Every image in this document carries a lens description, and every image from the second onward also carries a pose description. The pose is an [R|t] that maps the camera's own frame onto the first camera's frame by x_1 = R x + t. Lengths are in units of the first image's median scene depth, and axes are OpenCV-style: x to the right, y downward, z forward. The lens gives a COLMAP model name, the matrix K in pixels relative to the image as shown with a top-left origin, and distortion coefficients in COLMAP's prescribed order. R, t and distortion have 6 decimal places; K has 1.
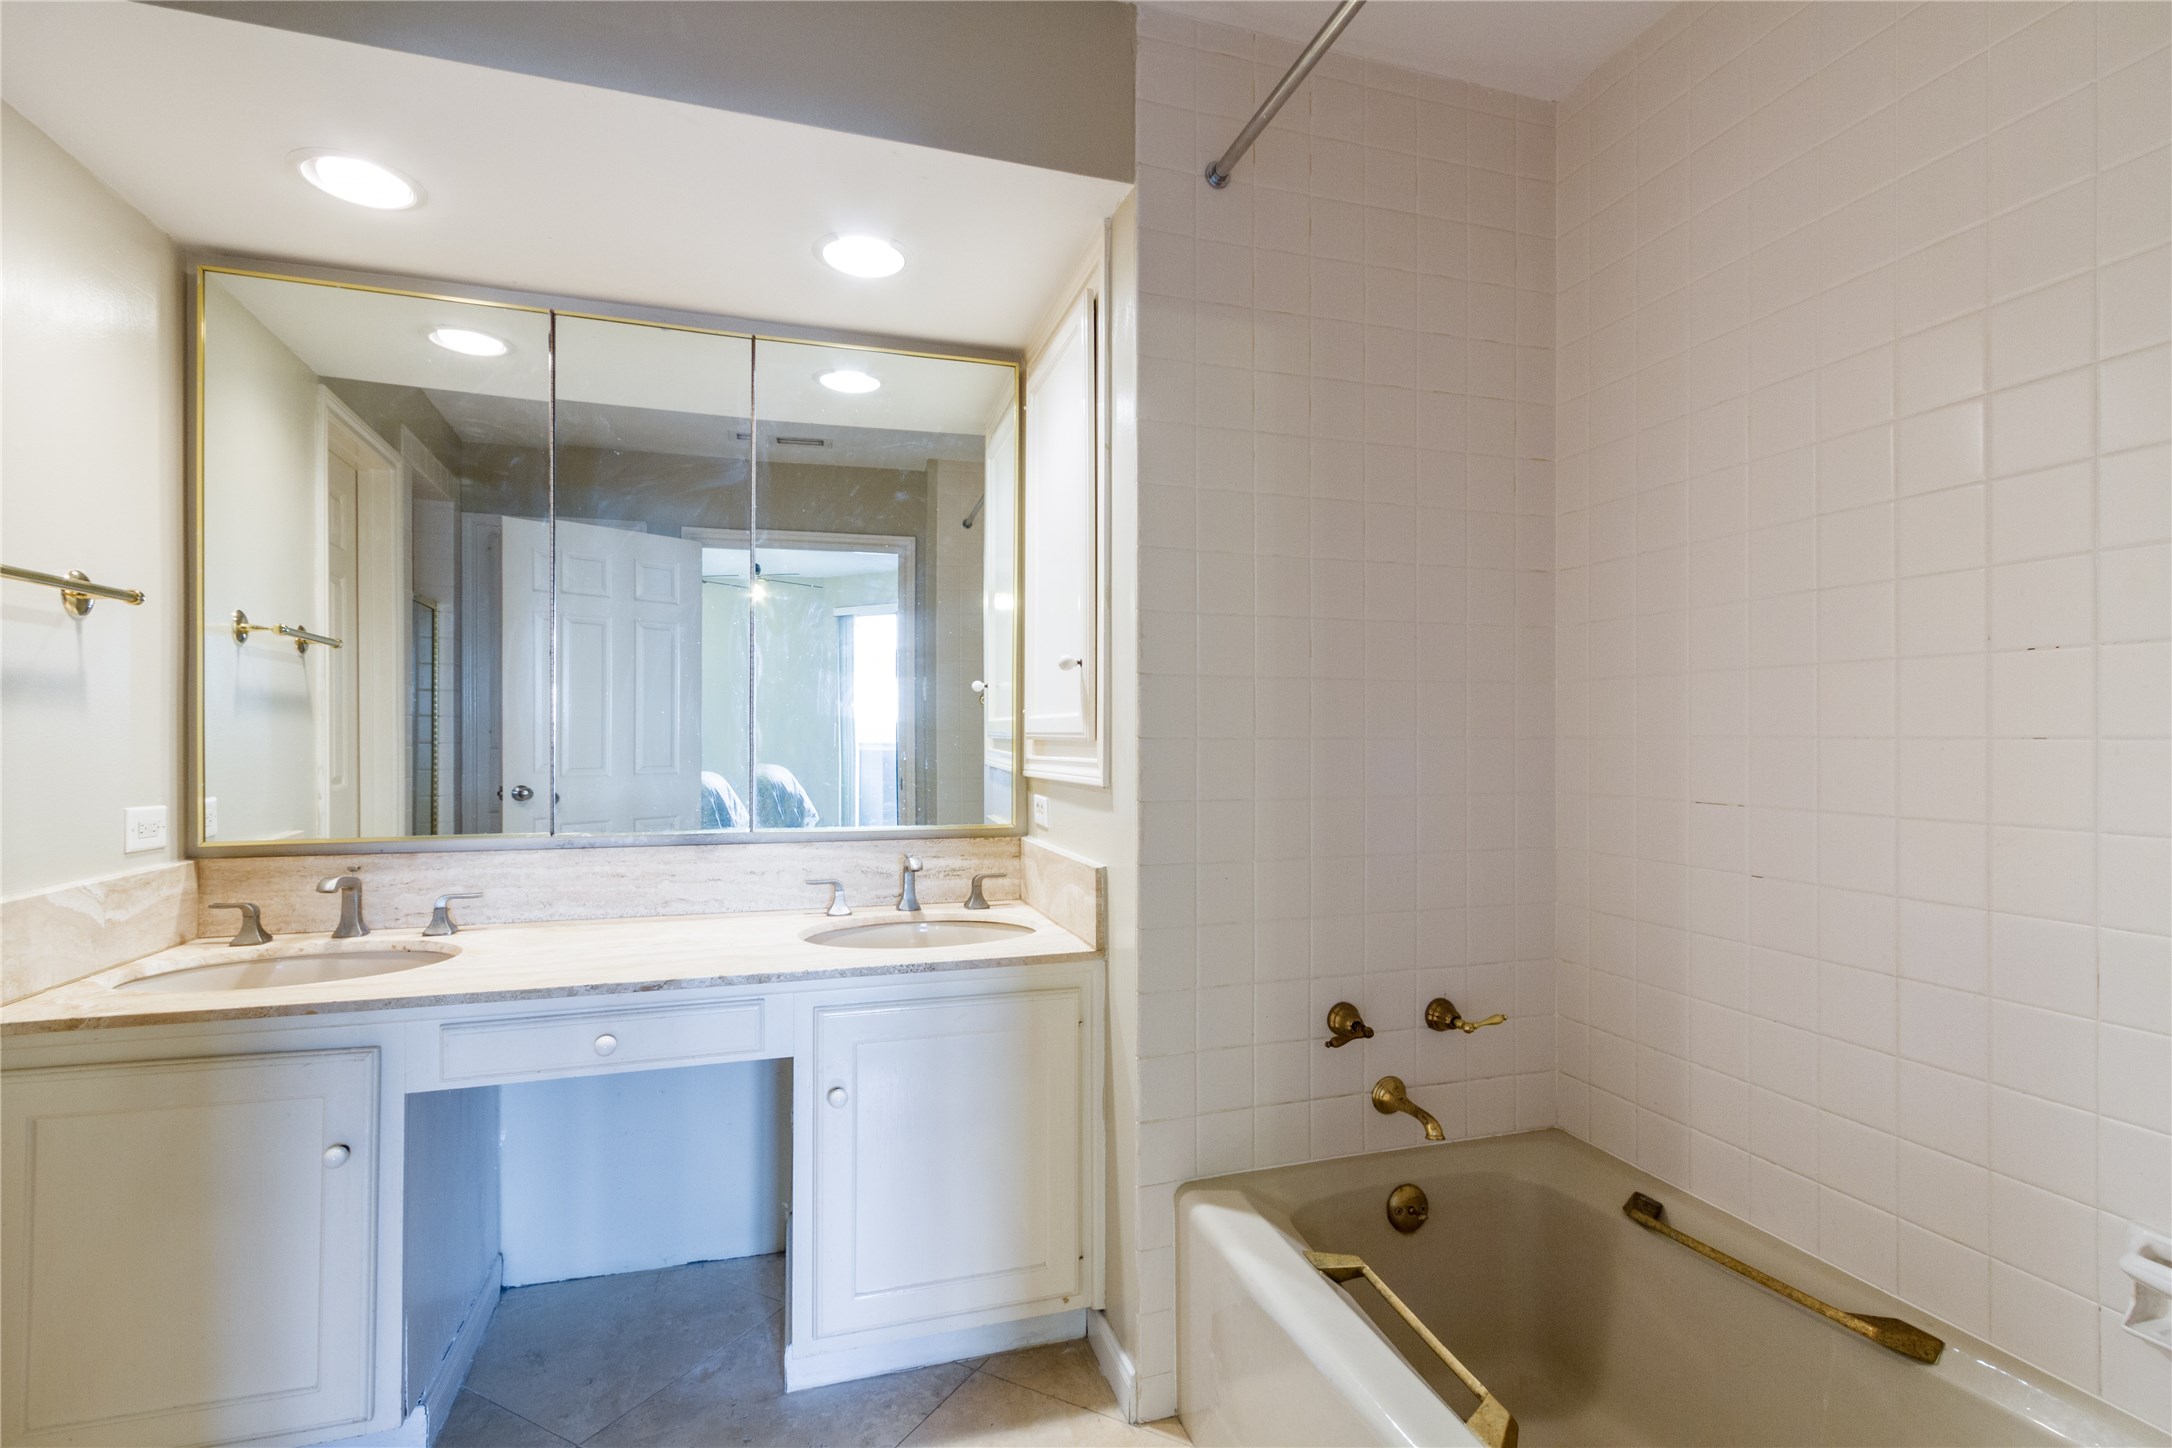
lens RADIAL K [[987.7, 0, 1089.5], [0, 987.7, 730.4], [0, 0, 1]] dist [-0.002005, -0.000366]
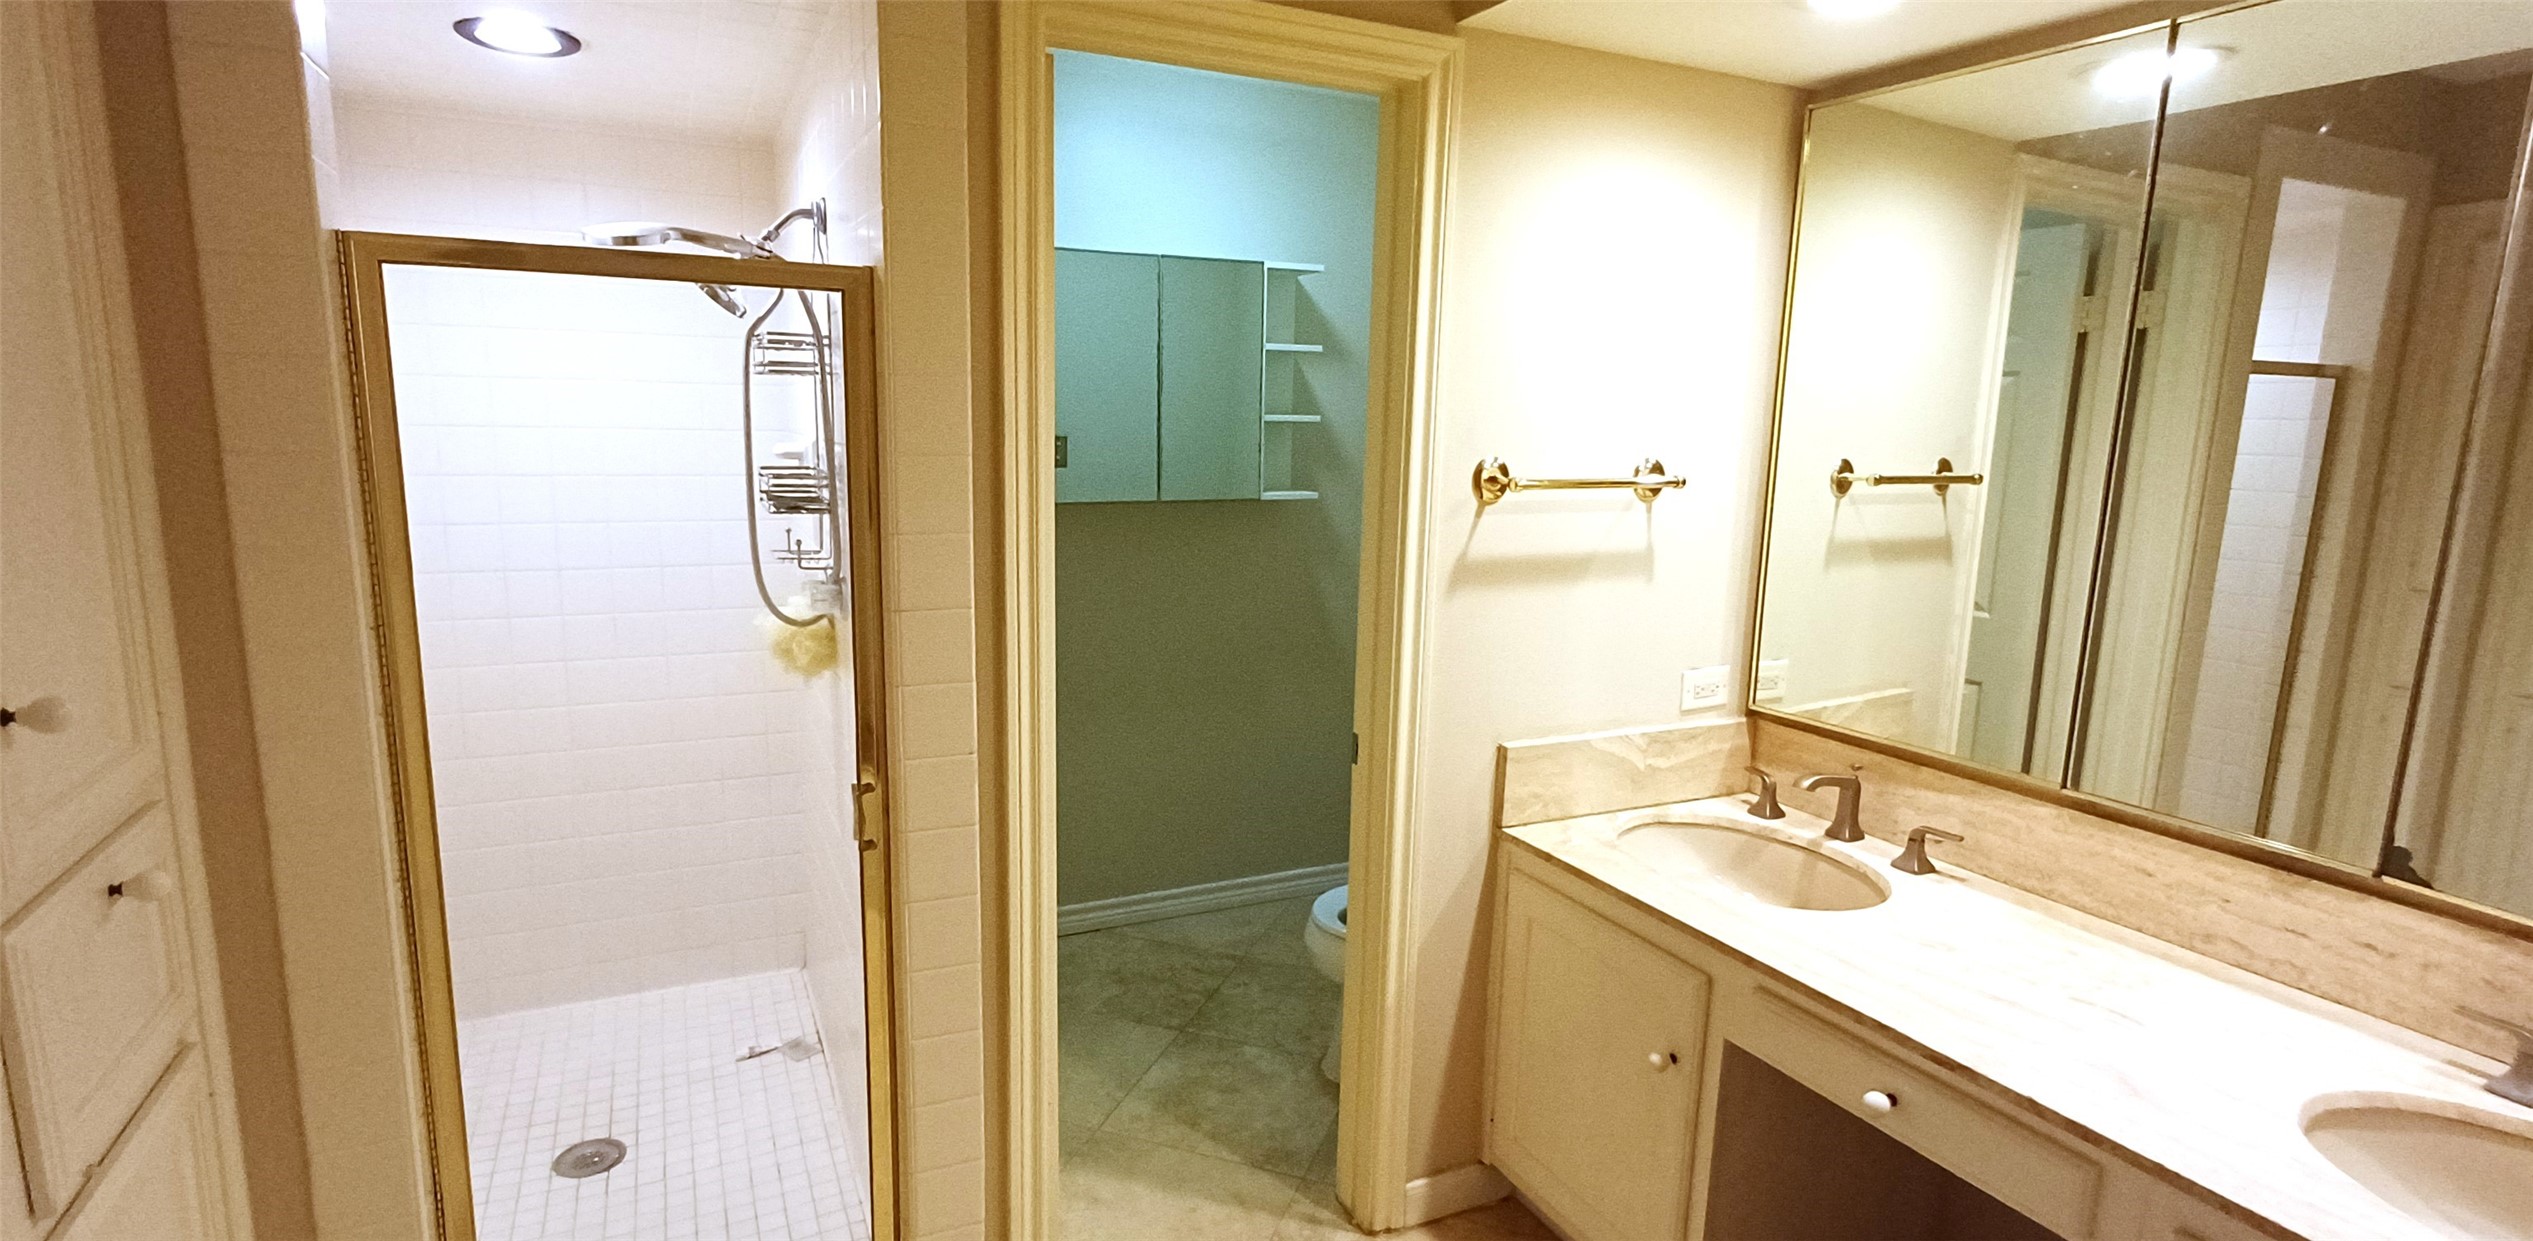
lens RADIAL K [[1246.8, 0, 1264.5], [0, 1246.8, 629.9], [0, 0, 1]] dist [-0.001264, -0.000350]
pose [[0.133240, 0.167310, -0.976860, 0.298725], [-0.011342, 0.985841, 0.167301, -0.181733], [0.991019, -0.011212, 0.133251, 0.338710]]
